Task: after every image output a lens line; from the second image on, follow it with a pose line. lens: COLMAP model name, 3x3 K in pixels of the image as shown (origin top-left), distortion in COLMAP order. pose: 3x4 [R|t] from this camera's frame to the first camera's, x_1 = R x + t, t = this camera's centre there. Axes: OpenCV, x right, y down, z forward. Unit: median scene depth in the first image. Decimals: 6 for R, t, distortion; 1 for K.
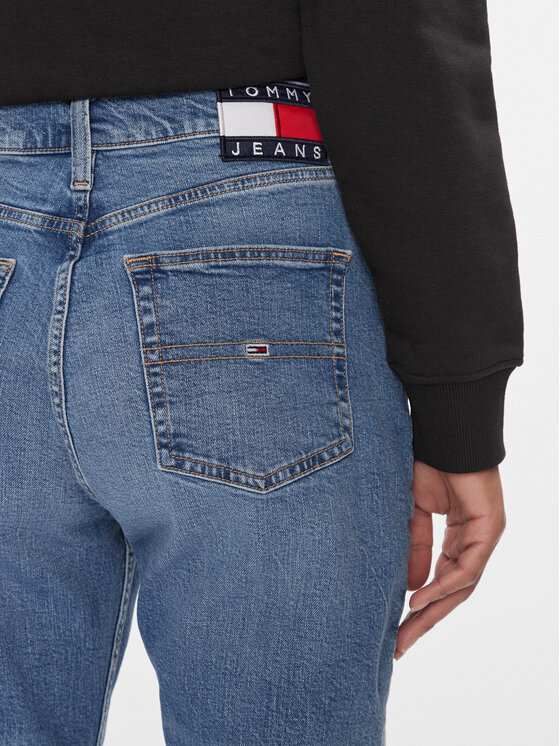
lens RADIAL K [[1792.2, 0, 320.1], [0, 1792.2, 340.4], [0, 0, 1]] dist [0.078485, 0.000000]
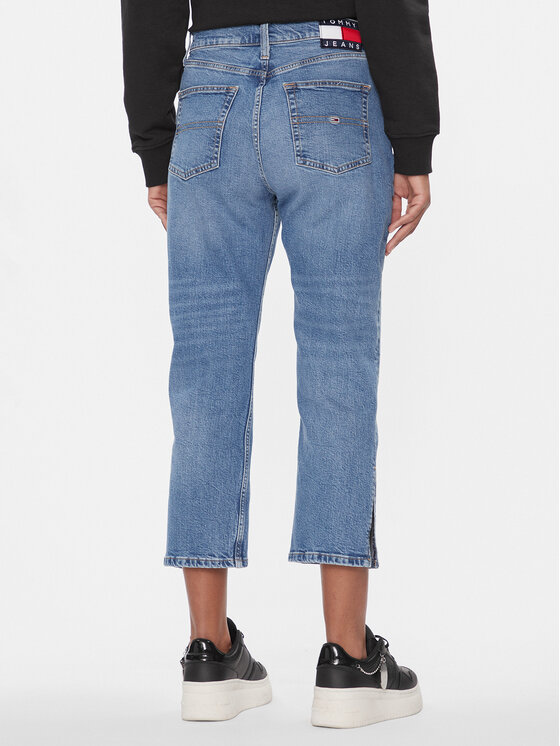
lens RADIAL K [[1792.2, 0, 278.5], [0, 1792.2, 374.3], [0, 0, 1]] dist [0.078485, 0.000000]
pose [[0.999771, 0.016930, -0.013096, -0.072783], [-0.016958, 0.999854, -0.002037, 0.362791], [0.013059, 0.002259, 0.999912, -1.520237]]
